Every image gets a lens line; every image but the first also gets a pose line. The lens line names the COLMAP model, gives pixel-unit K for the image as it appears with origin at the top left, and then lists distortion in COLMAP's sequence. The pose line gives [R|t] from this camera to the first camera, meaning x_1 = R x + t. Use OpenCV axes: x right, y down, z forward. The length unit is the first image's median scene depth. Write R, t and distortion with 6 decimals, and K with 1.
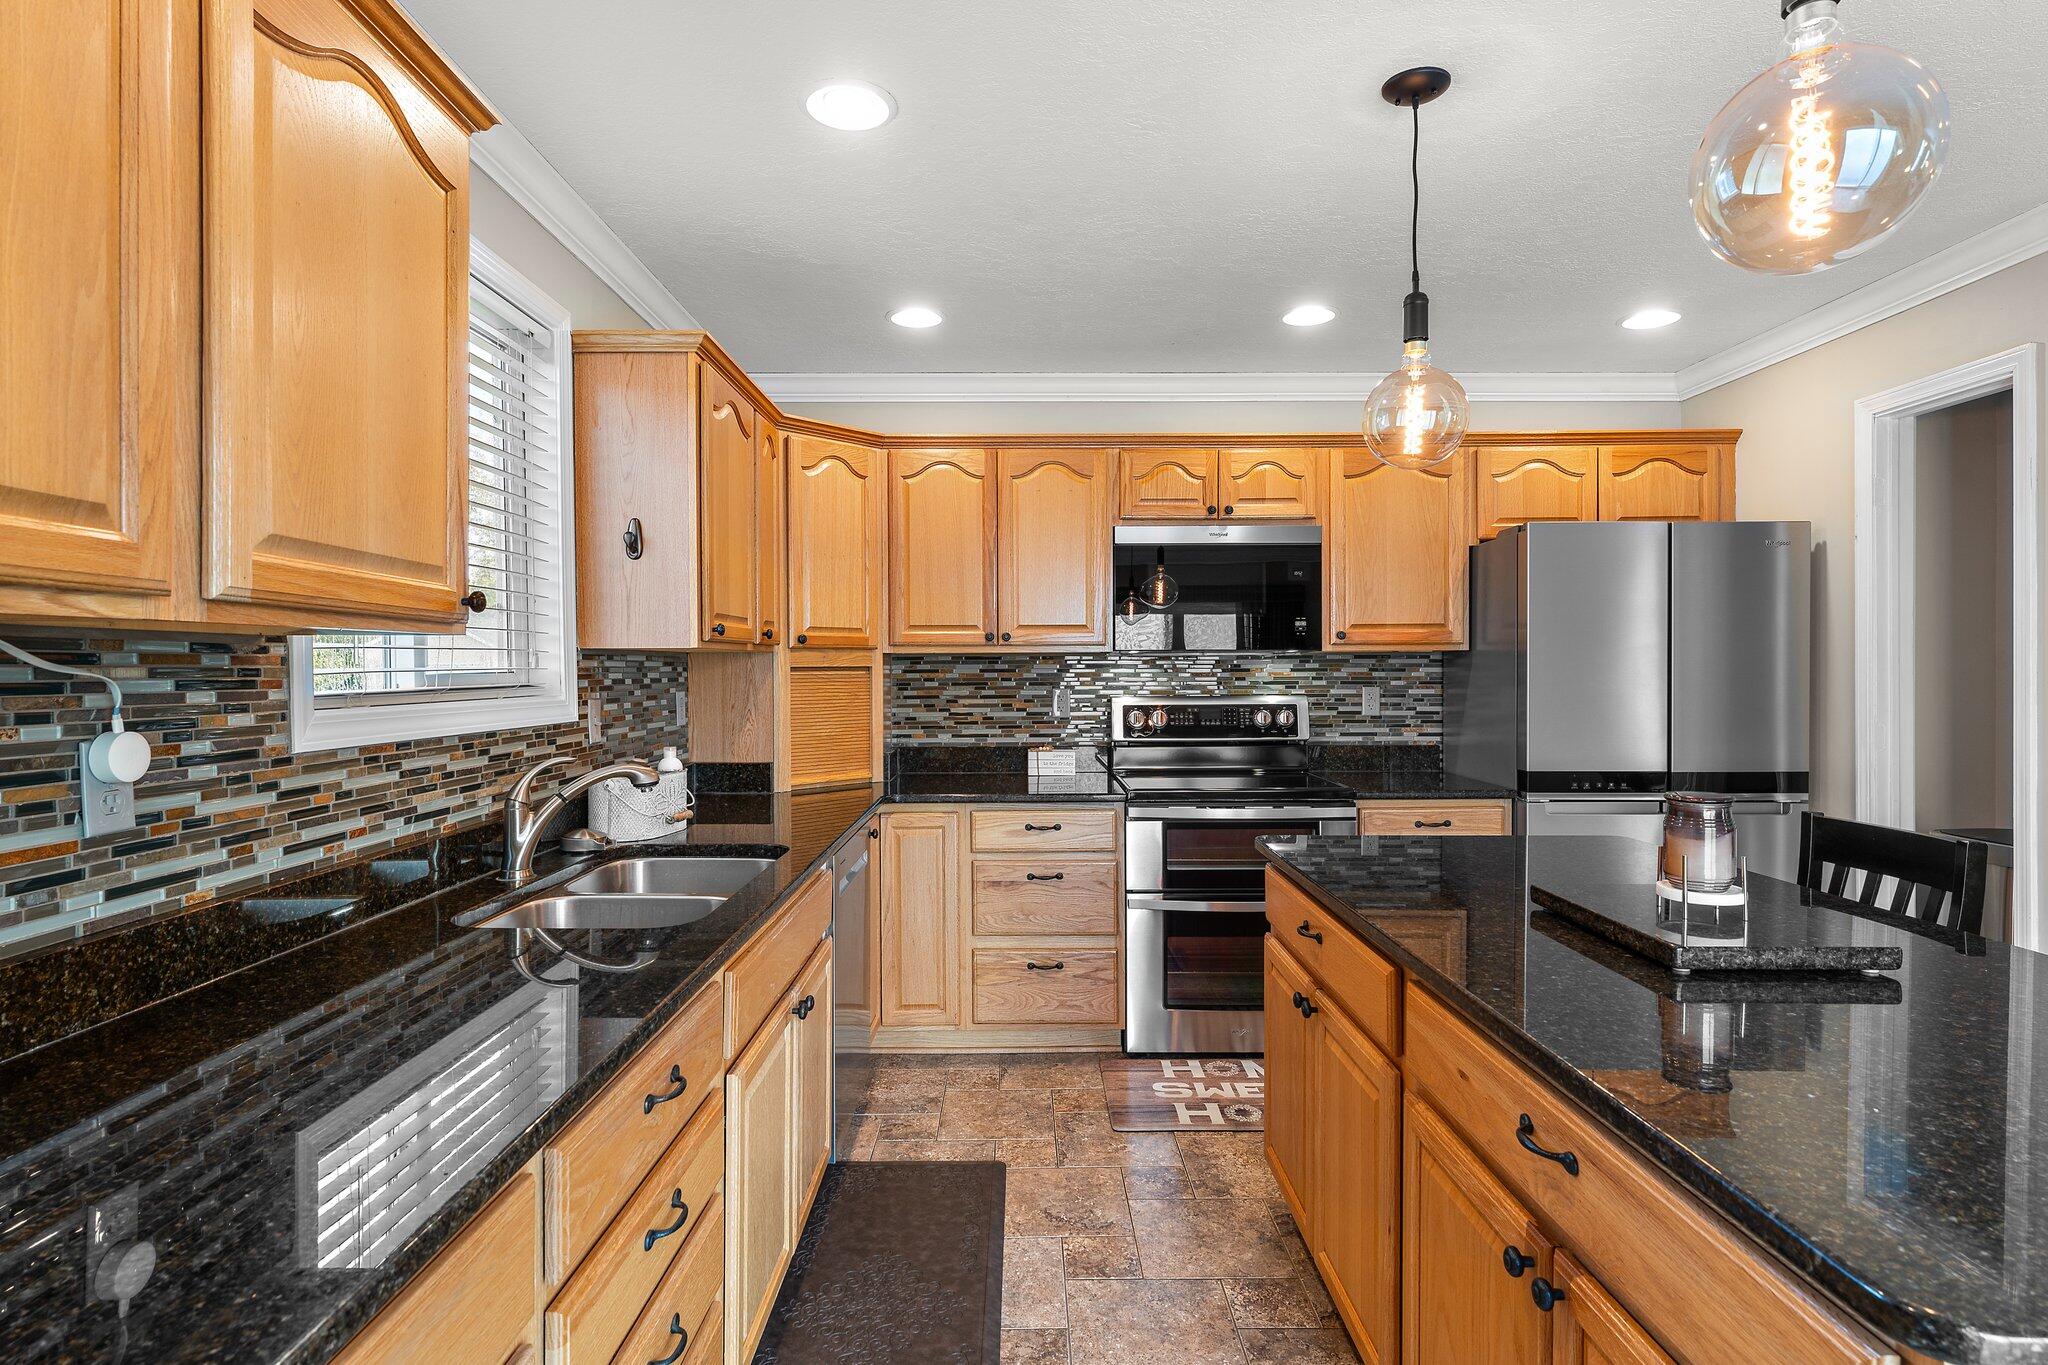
lens RADIAL K [[1040.8, 0, 1024.0], [0, 1040.8, 682.5], [0, 0, 1]] dist [0.013755, -0.000067]
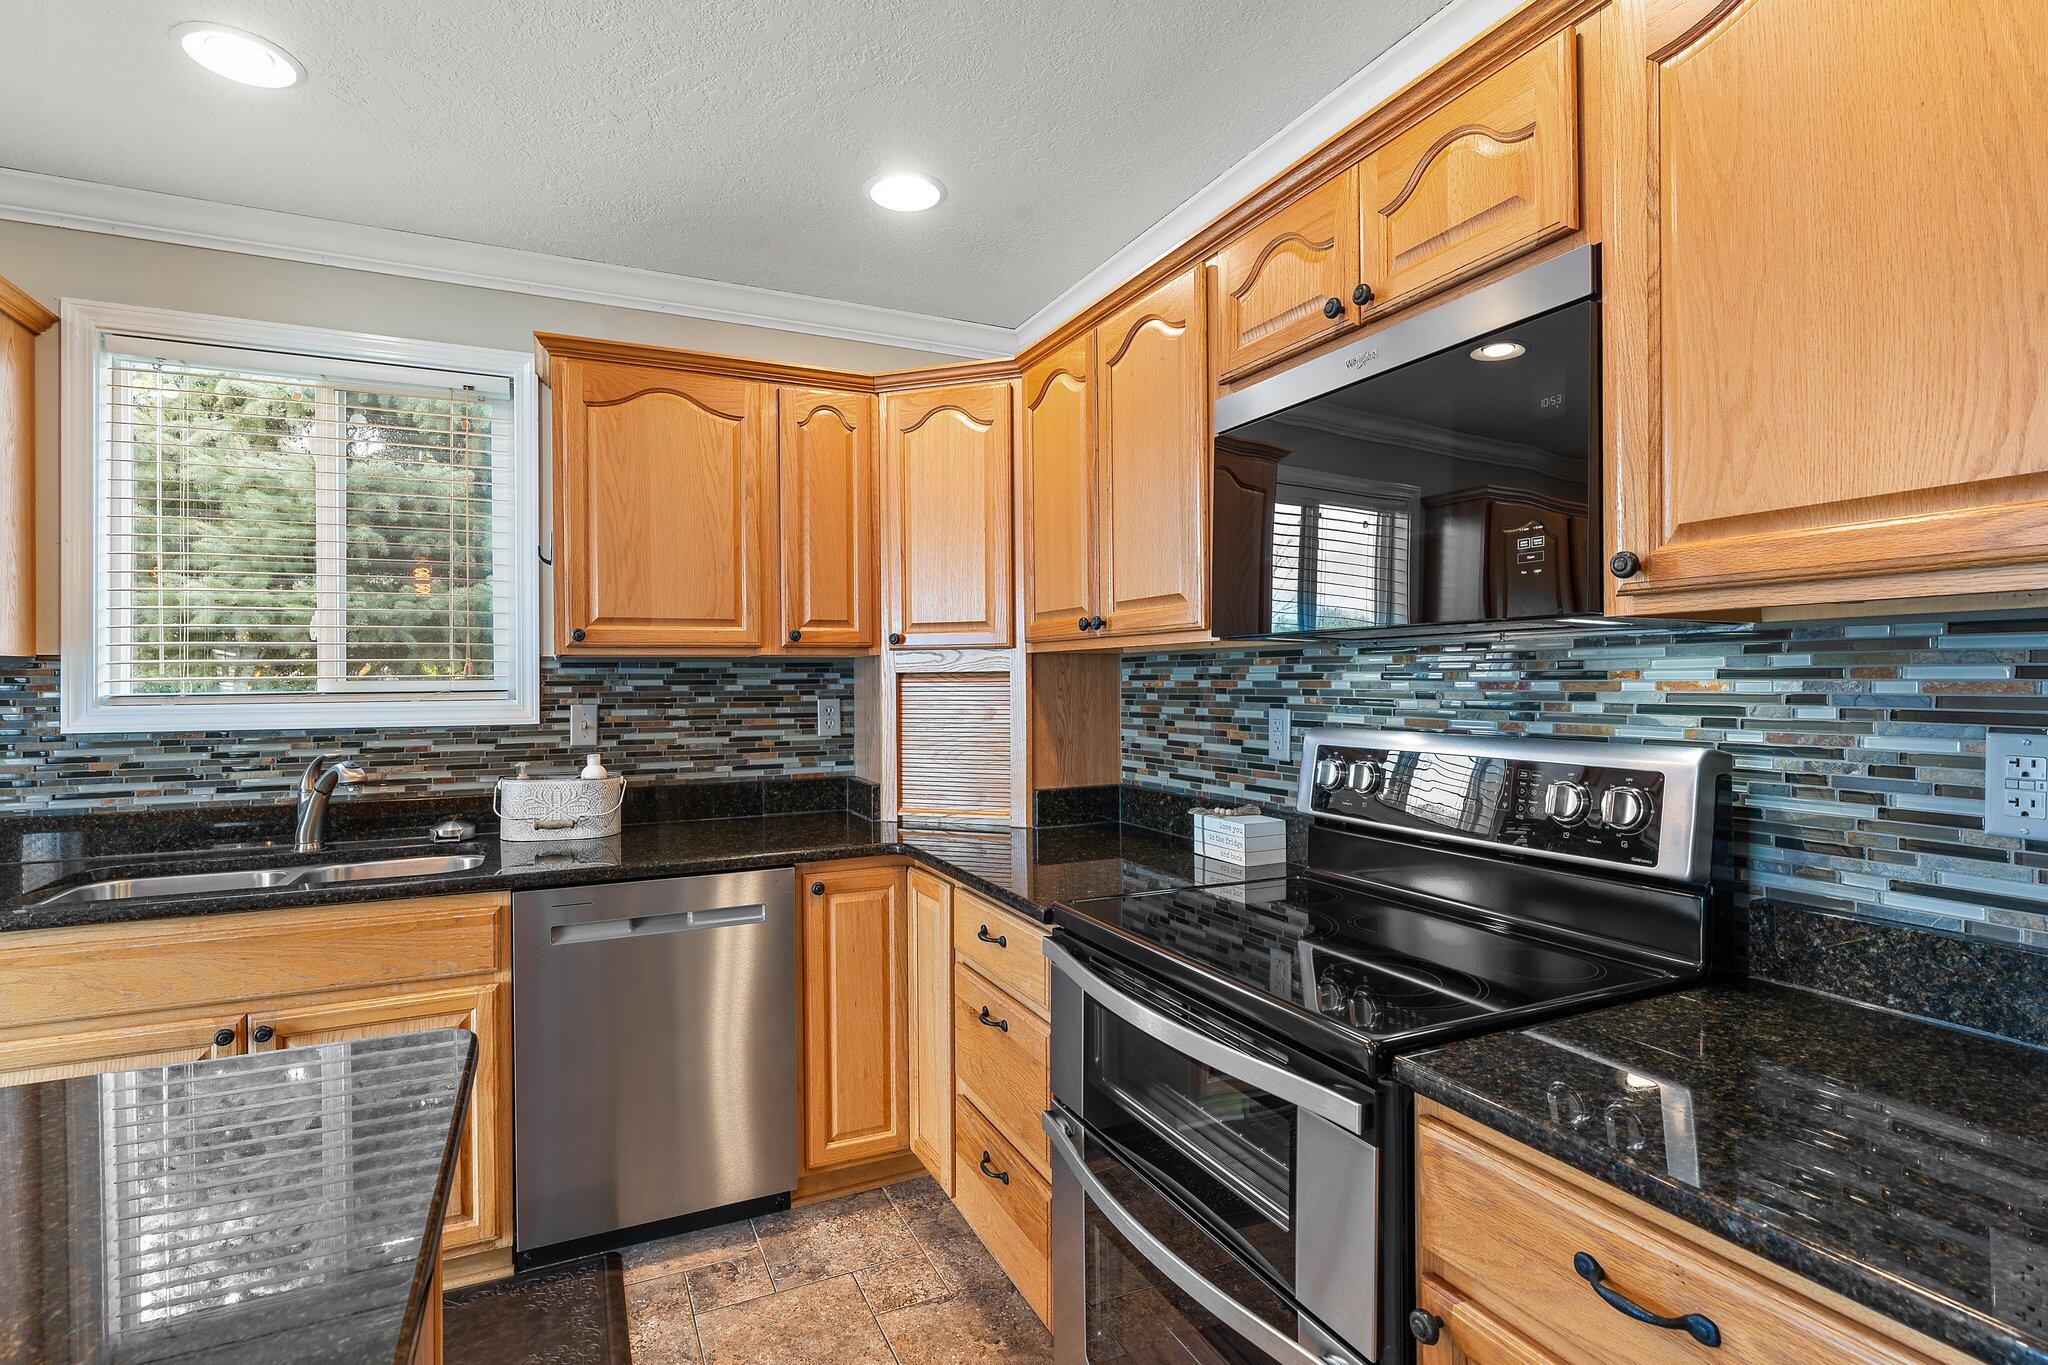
lens RADIAL K [[985.2, 0, 1017.4], [0, 985.2, 672.8], [0, 0, 1]] dist [-0.003510, -0.000419]
pose [[0.418075, -0.004337, -0.908402, 0.511167], [-0.008033, 0.999932, -0.008471, -0.008696], [0.908377, 0.010838, 0.418011, 0.724008]]
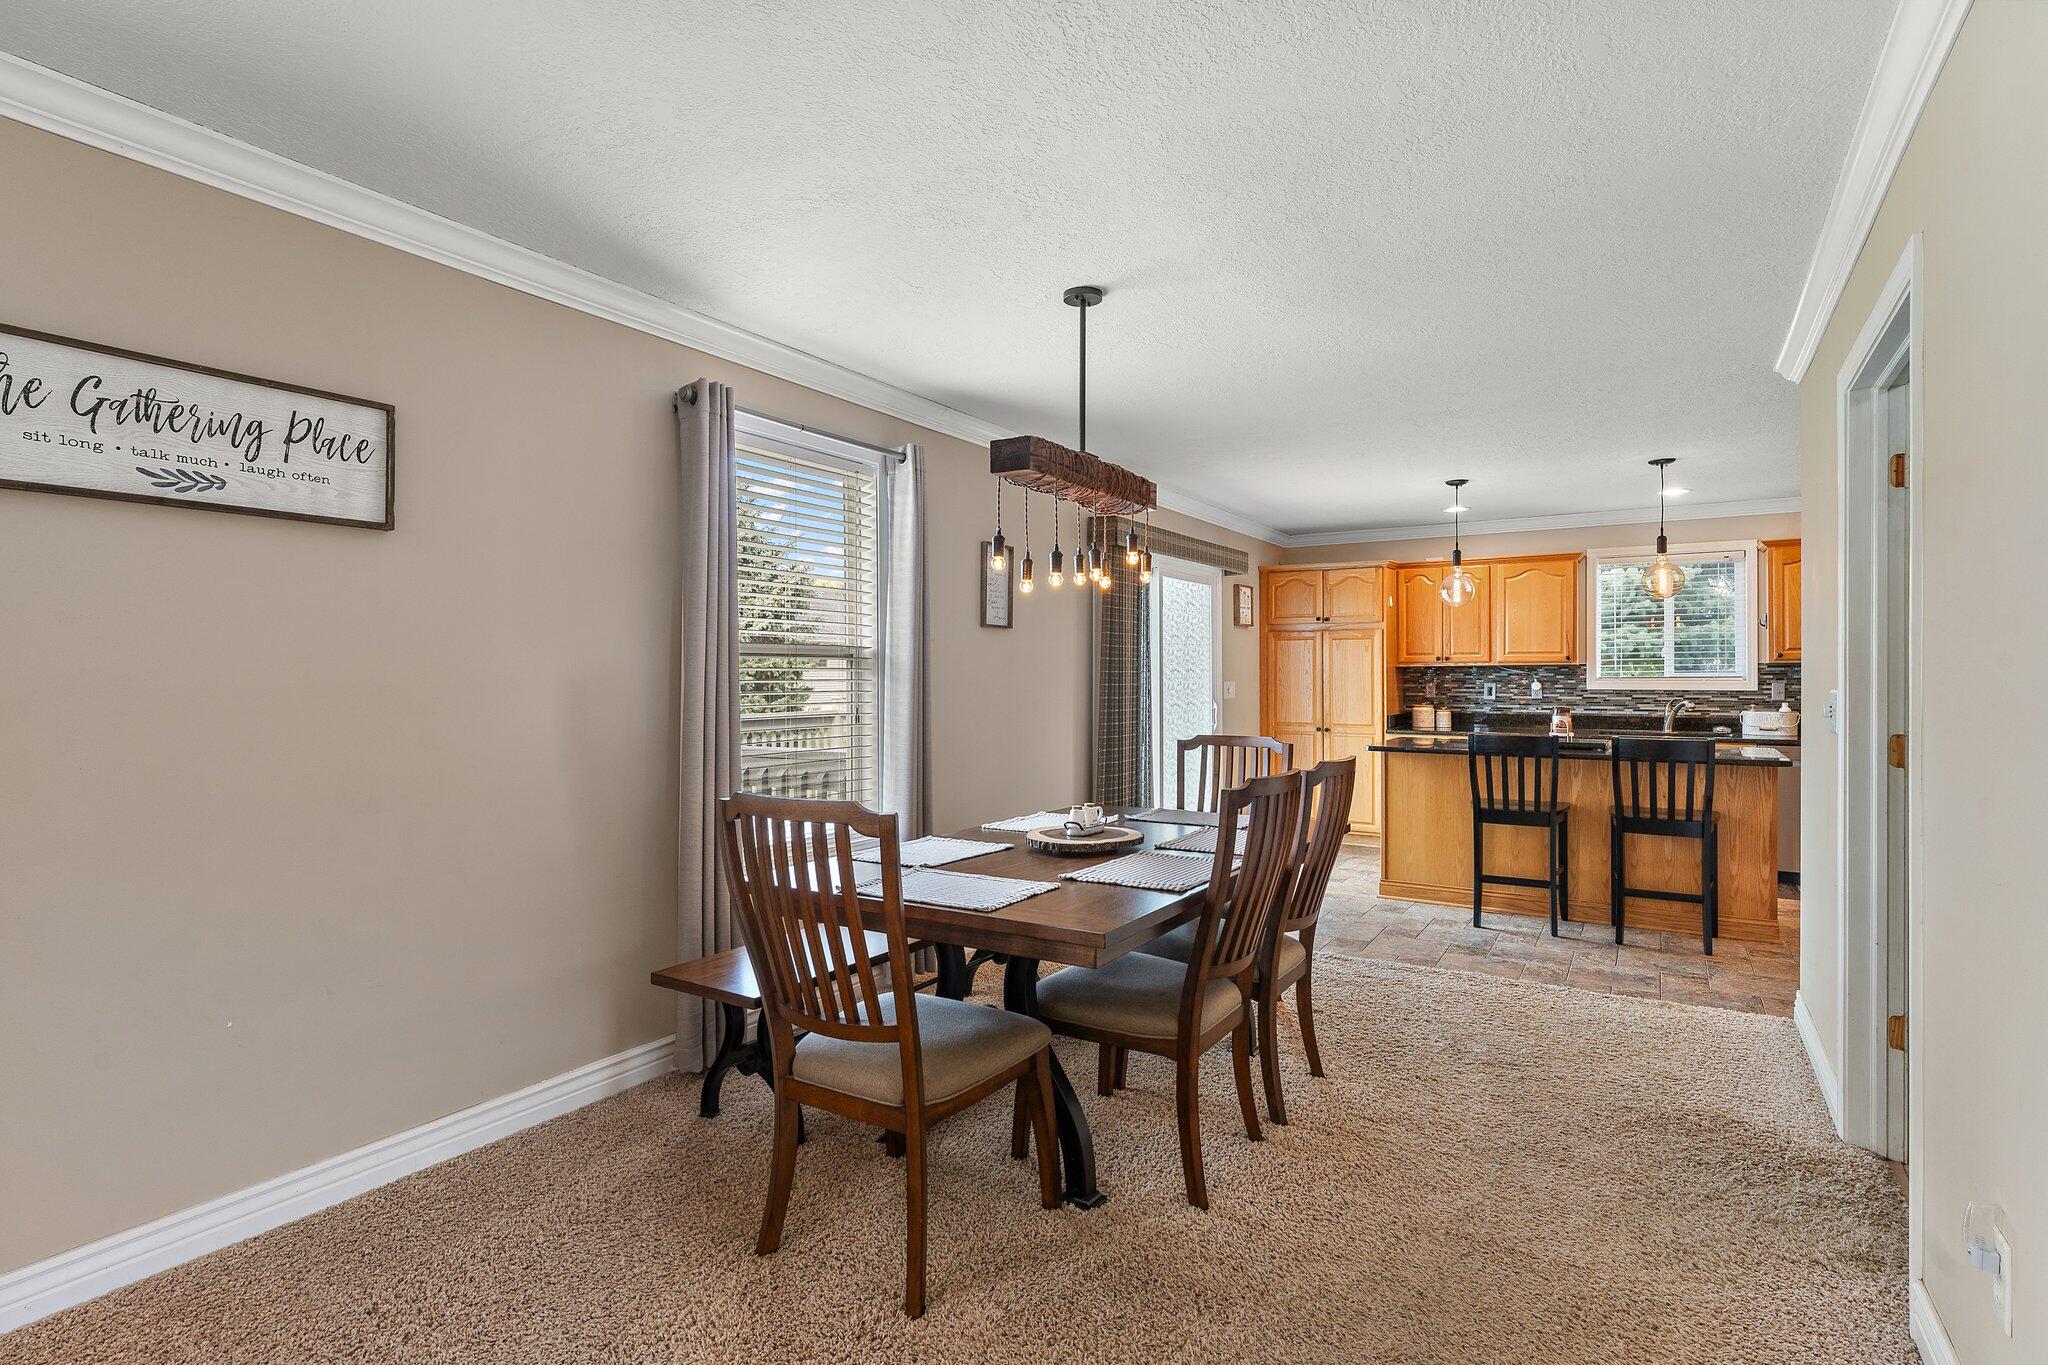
lens RADIAL K [[1003.5, 0, 1024.0], [0, 1003.5, 682.5], [0, 0, 1]] dist [-0.001141, -0.000354]
pose [[-0.541463, 0.012718, -0.840628, 1.955162], [-0.007343, 0.999776, 0.019856, -0.015042], [0.840693, 0.016924, -0.541248, 0.572532]]
